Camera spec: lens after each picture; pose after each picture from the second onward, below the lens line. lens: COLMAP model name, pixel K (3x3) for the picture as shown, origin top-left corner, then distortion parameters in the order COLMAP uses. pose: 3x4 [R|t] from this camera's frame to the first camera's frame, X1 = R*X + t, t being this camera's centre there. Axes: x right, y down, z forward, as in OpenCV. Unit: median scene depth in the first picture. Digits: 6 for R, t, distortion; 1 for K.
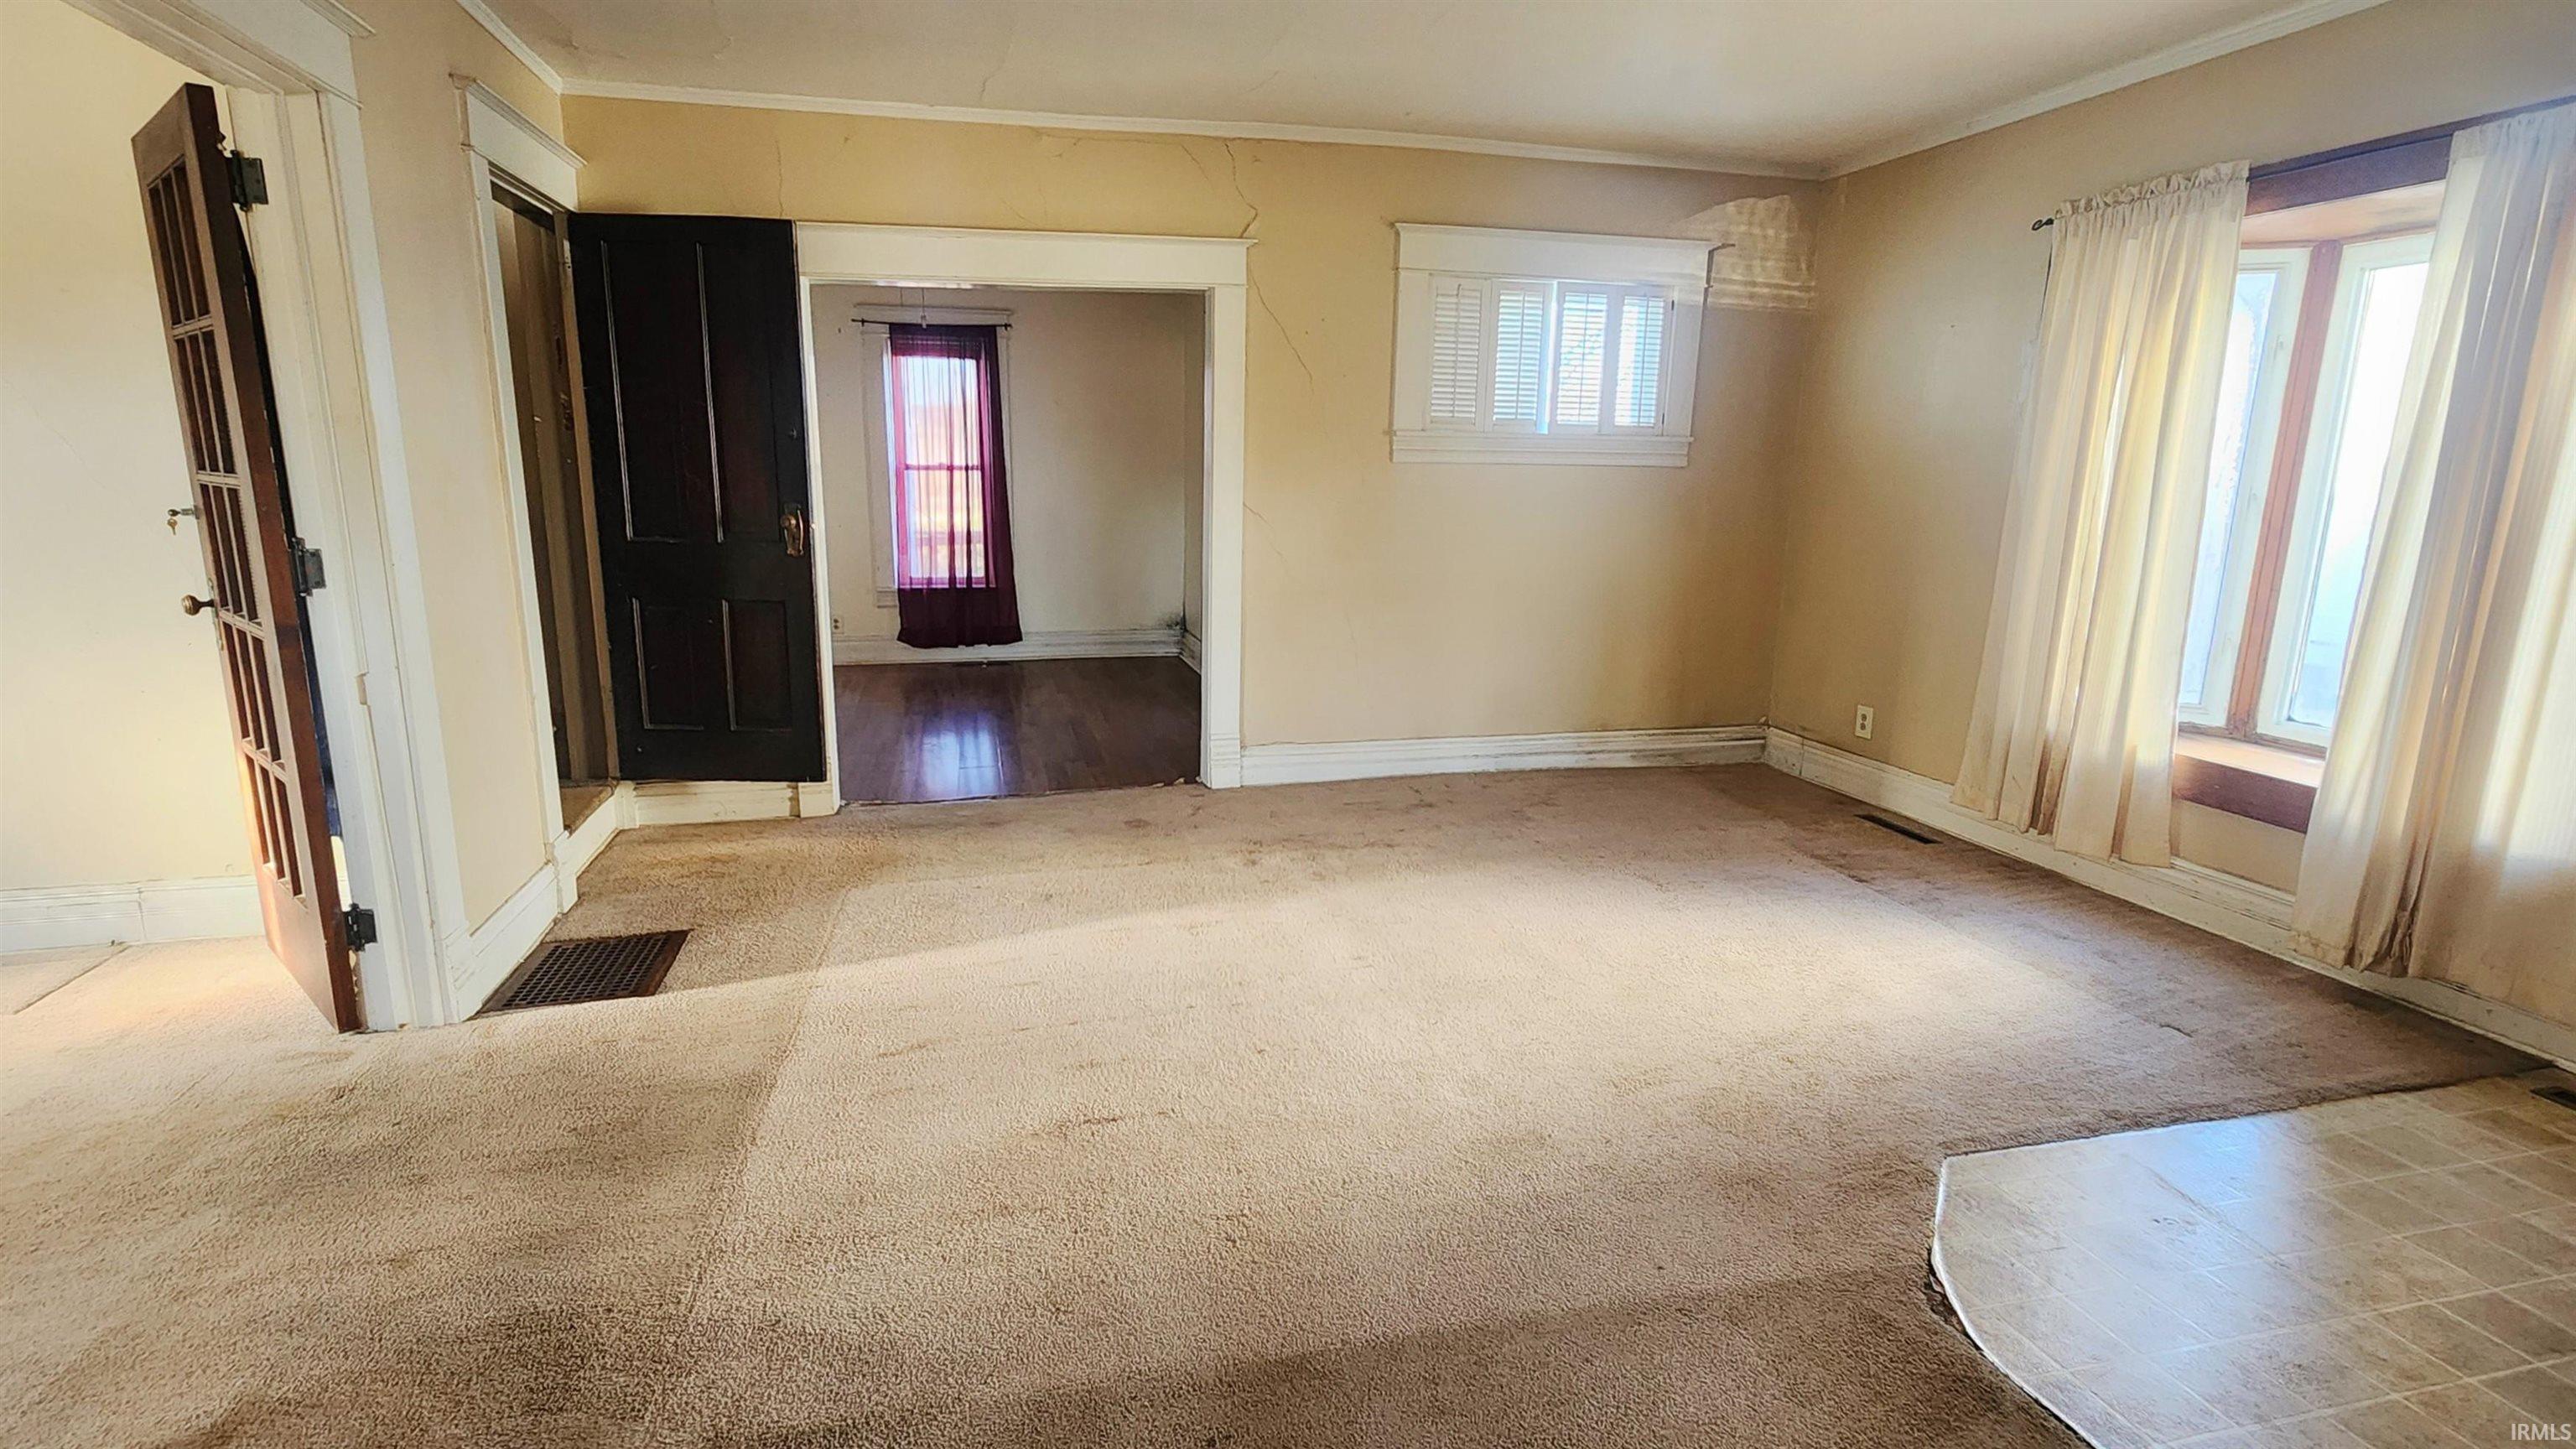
lens RADIAL K [[1215.7, 0, 1255.0], [0, 1215.7, 708.3], [0, 0, 1]] dist [0.002803, 0.001328]
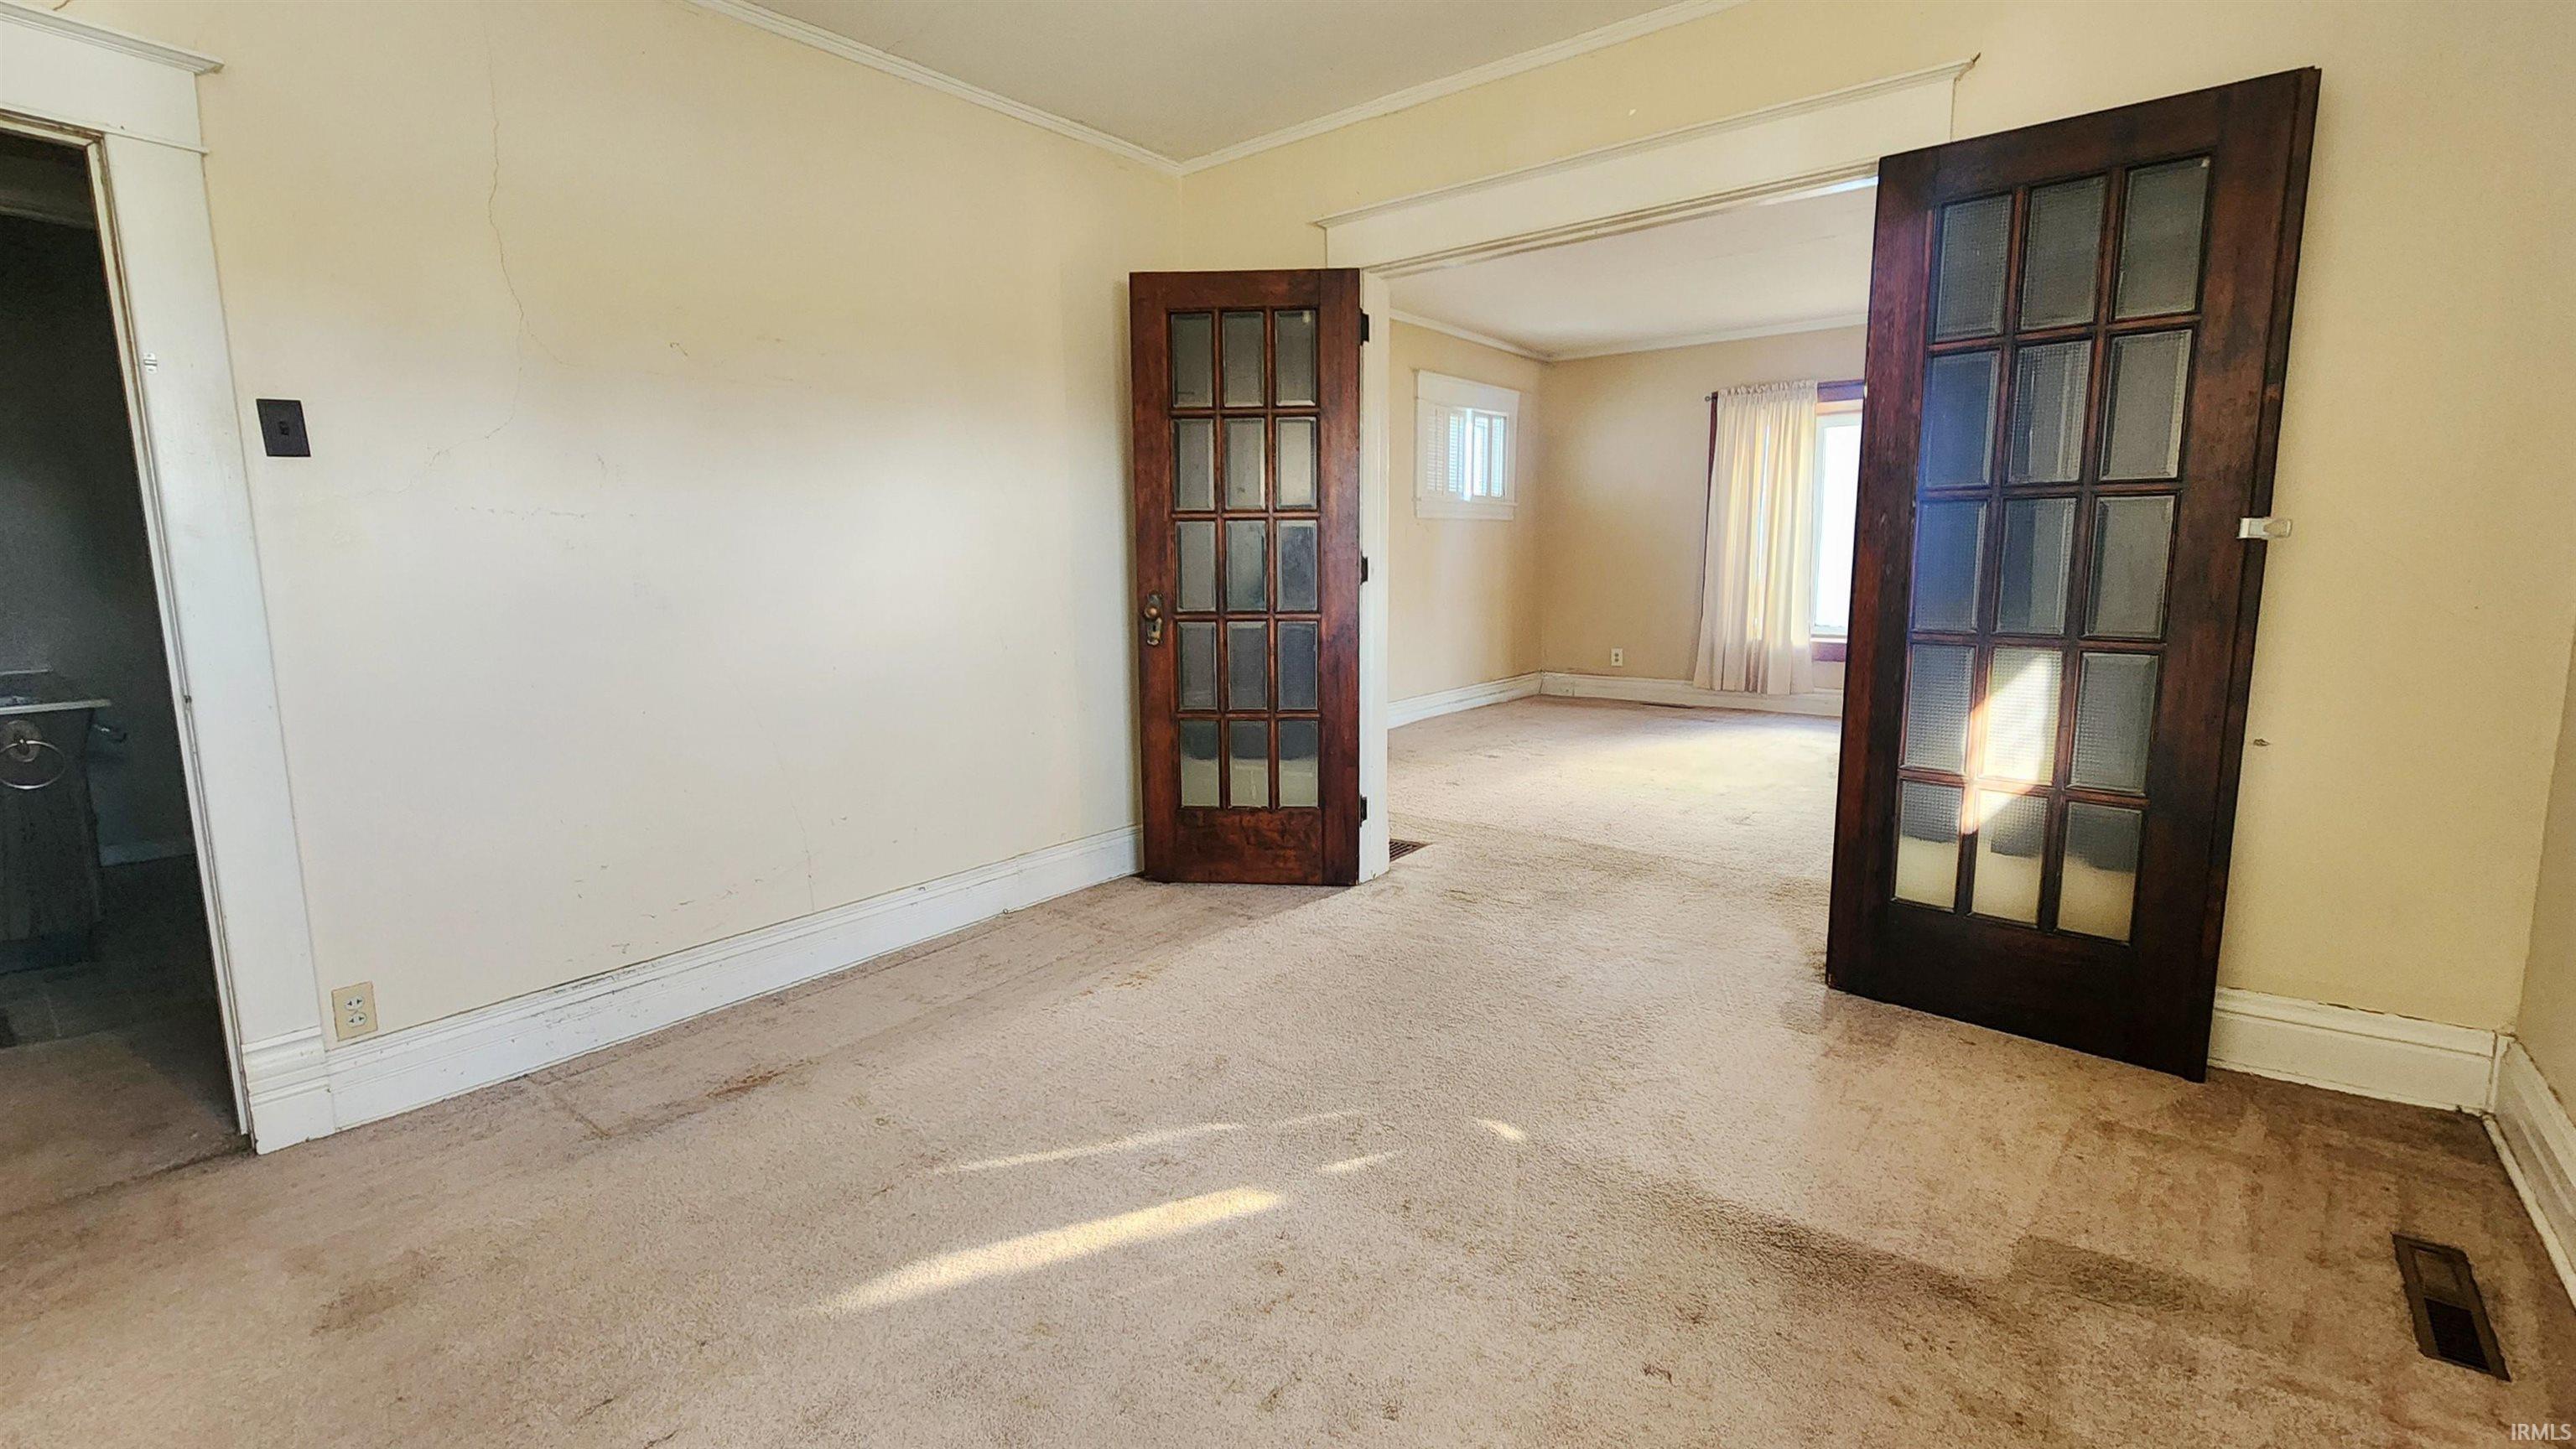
lens RADIAL K [[1143.2, 0, 1267.3], [0, 1143.2, 715.6], [0, 0, 1]] dist [-0.001625, -0.000155]
pose [[0.792674, -0.112066, 0.599258, -1.253074], [0.143607, 0.989623, -0.004890, 0.039016], [-0.592491, 0.089934, 0.800541, -0.059318]]
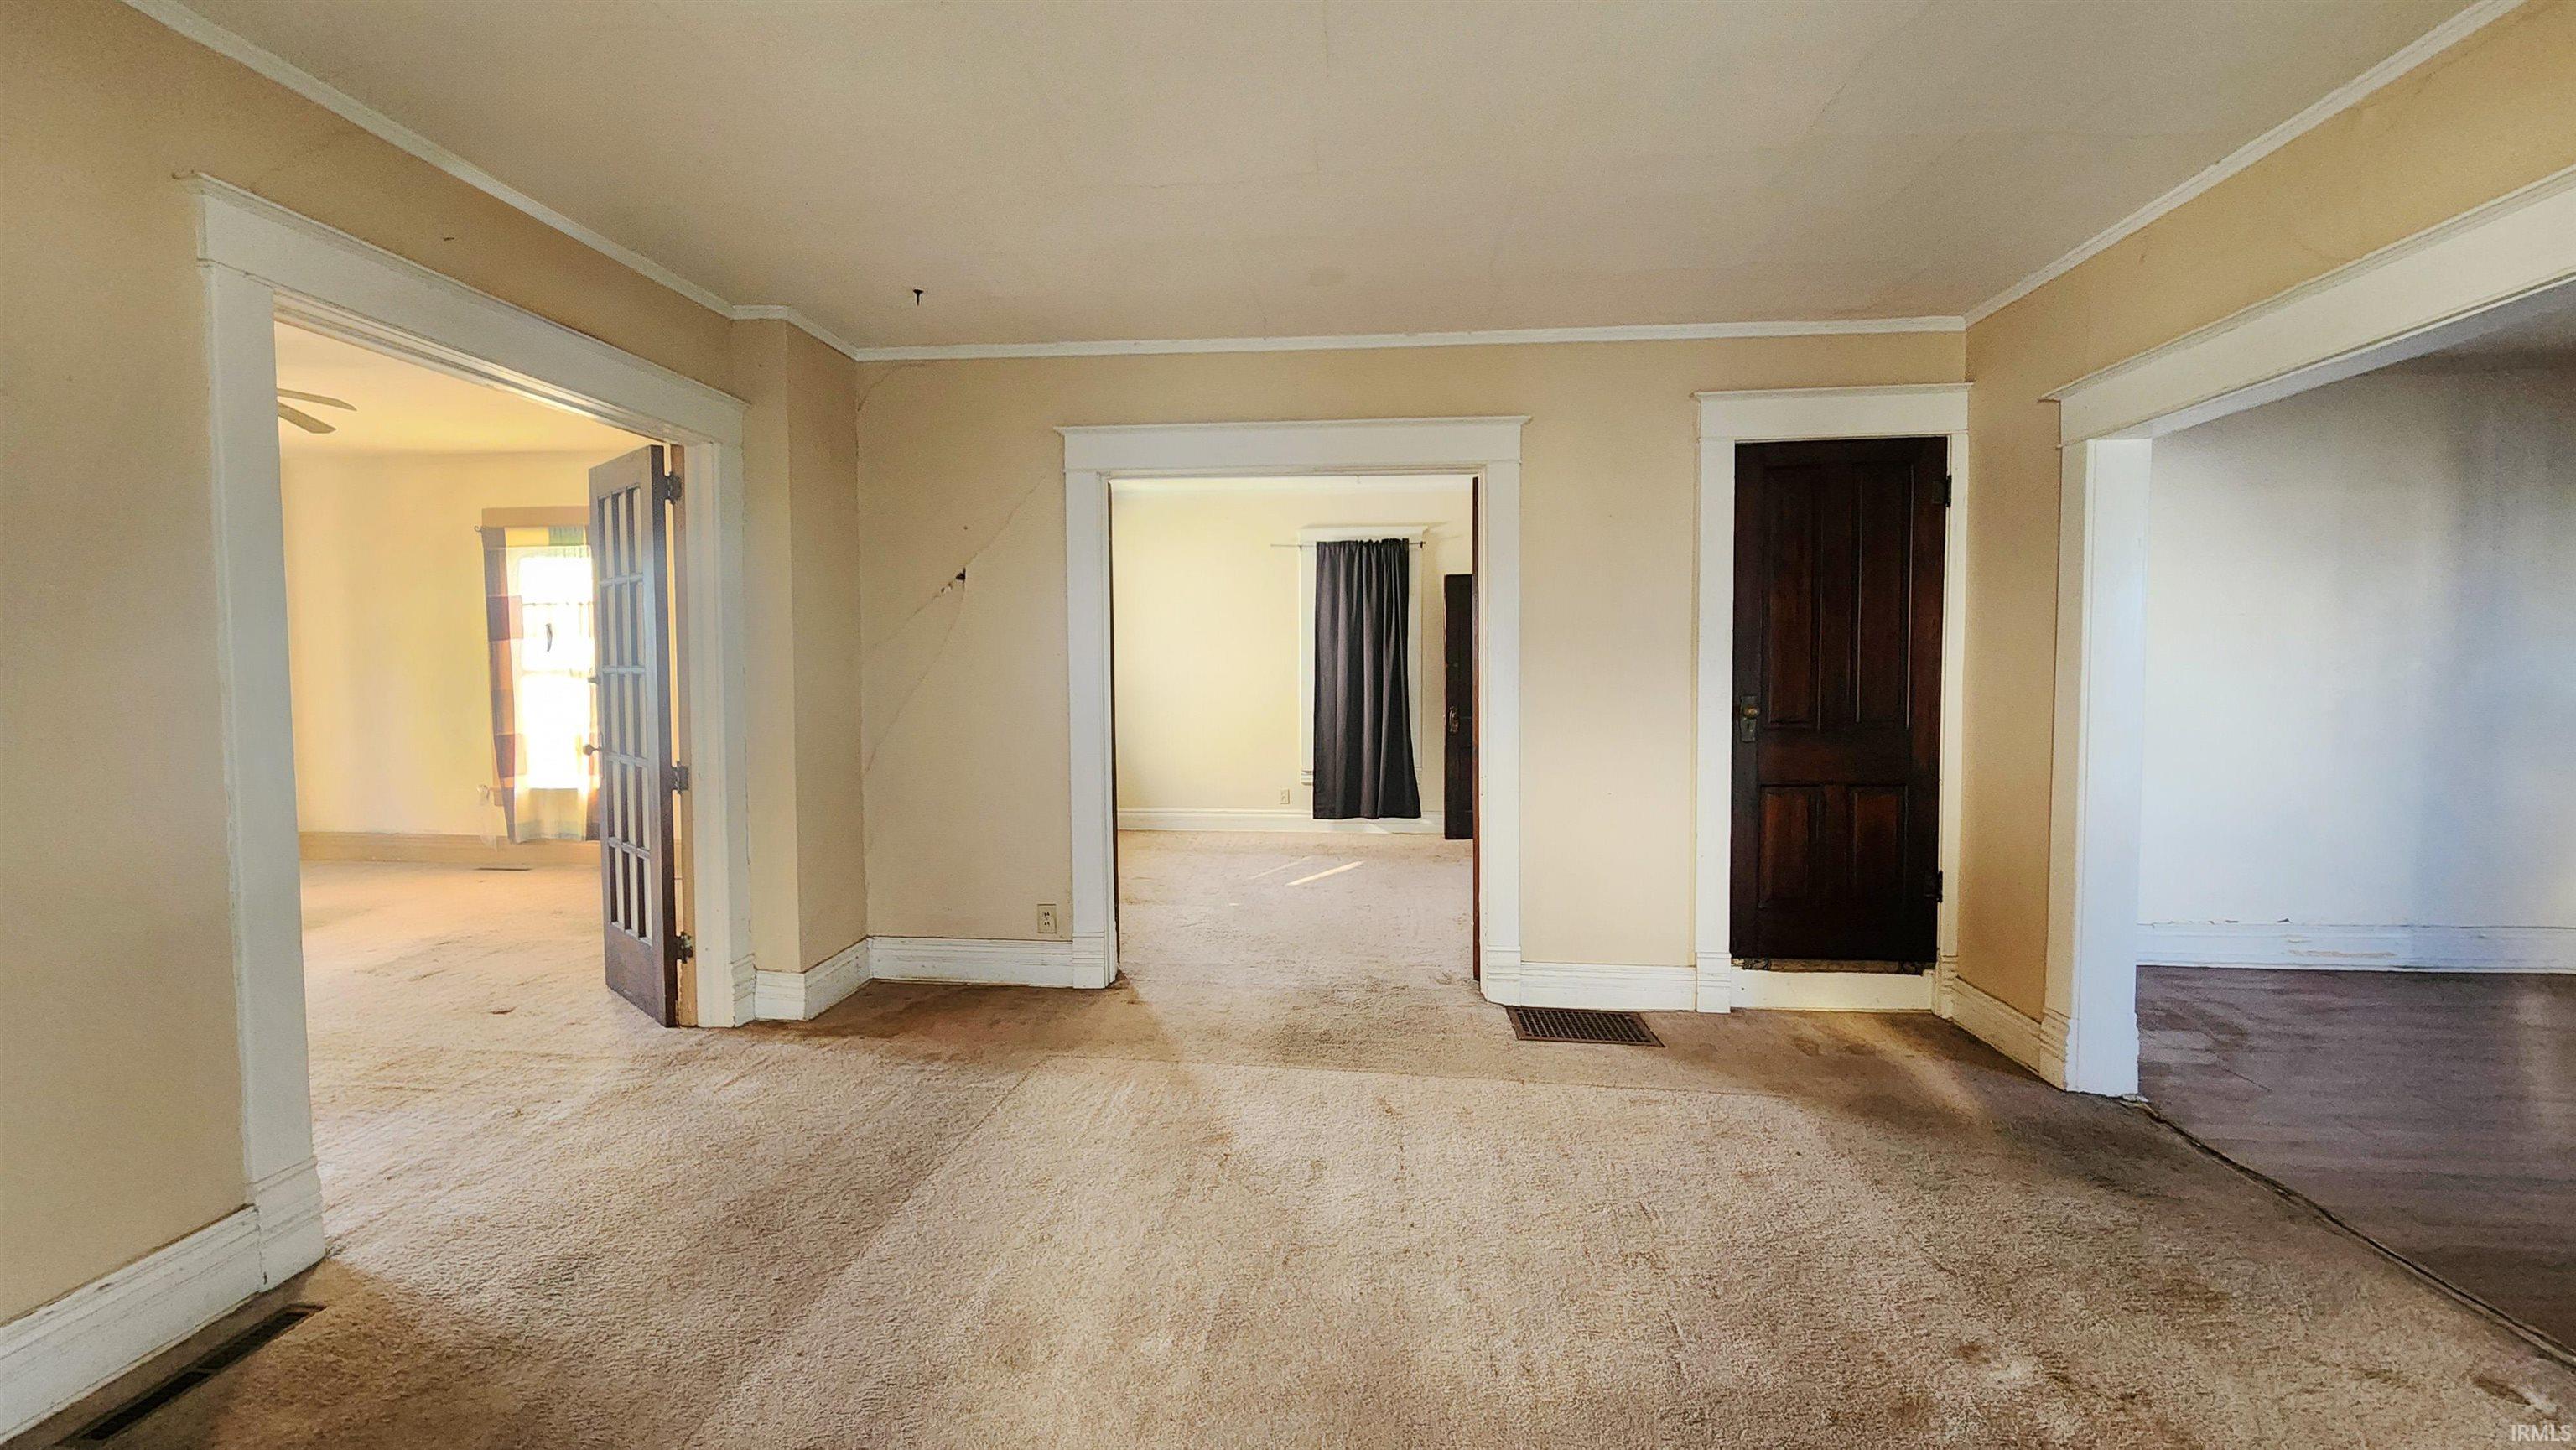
lens RADIAL K [[1059.5, 0, 1265.2], [0, 1059.5, 707.8], [0, 0, 1]] dist [0.003969, -0.000687]
pose [[-0.333932, 0.035402, -0.941932, 0.594596], [-0.185390, 0.977309, 0.102456, -0.166285], [0.924186, 0.208838, -0.319792, 0.864749]]
